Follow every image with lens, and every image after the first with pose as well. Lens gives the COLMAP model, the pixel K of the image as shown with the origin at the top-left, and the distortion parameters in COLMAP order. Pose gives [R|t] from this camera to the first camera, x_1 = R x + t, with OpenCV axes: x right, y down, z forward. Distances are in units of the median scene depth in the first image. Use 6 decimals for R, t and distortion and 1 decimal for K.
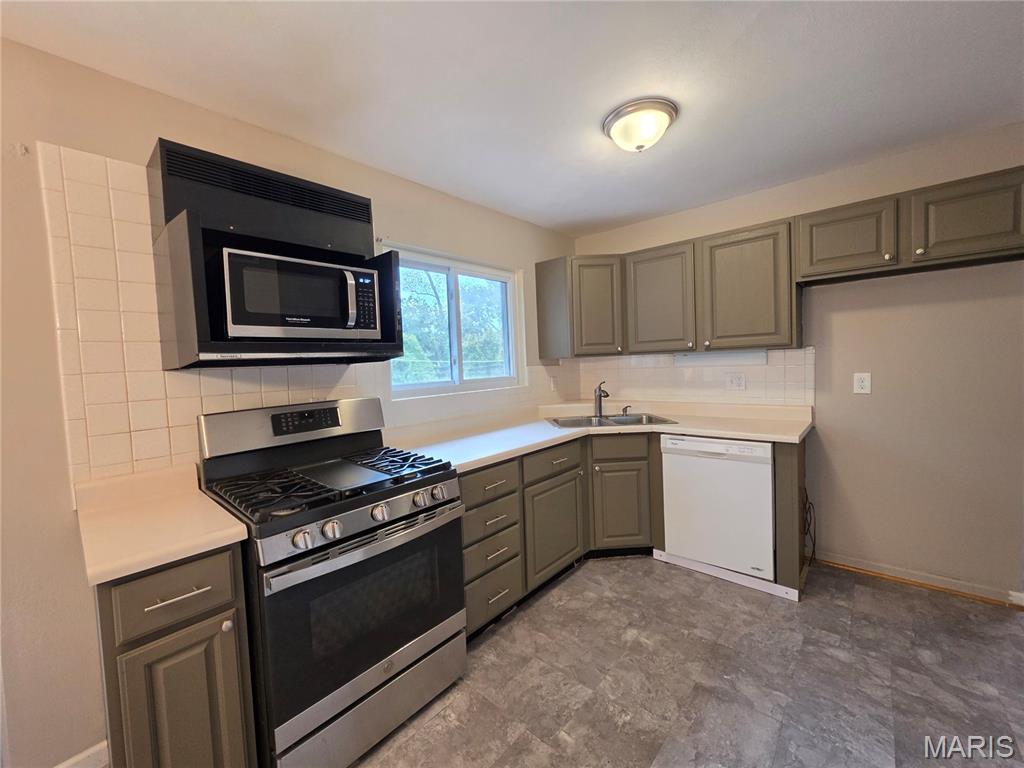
lens RADIAL K [[411.5, 0, 509.8], [0, 411.5, 380.2], [0, 0, 1]] dist [-0.003683, 0.000546]
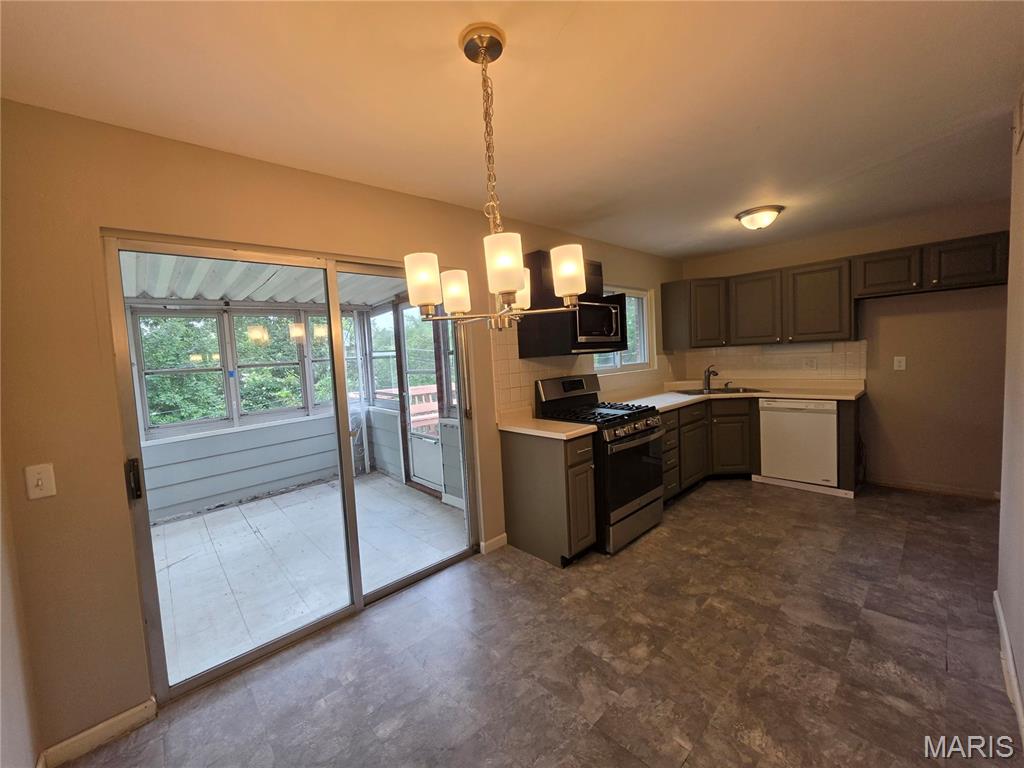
lens RADIAL K [[411.5, 0, 509.8], [0, 411.5, 380.2], [0, 0, 1]] dist [-0.003683, 0.000546]
pose [[0.996079, -0.006486, -0.088229, -0.523192], [0.008452, 0.999724, 0.021924, 0.027749], [0.088063, -0.022584, 0.995859, -0.751217]]
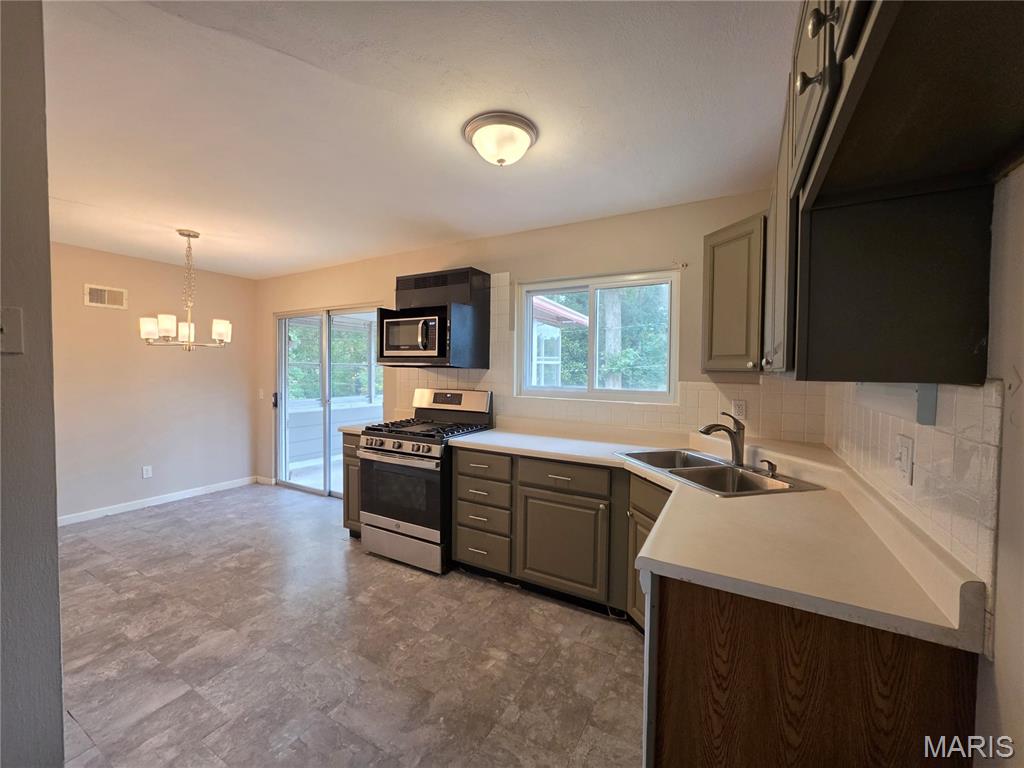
lens RADIAL K [[411.5, 0, 509.8], [0, 411.5, 380.2], [0, 0, 1]] dist [-0.003683, 0.000546]
pose [[0.212531, 0.071762, -0.974516, 1.154540], [-0.064325, 0.996164, 0.059327, -0.094864], [0.975035, 0.050077, 0.216332, 0.738944]]
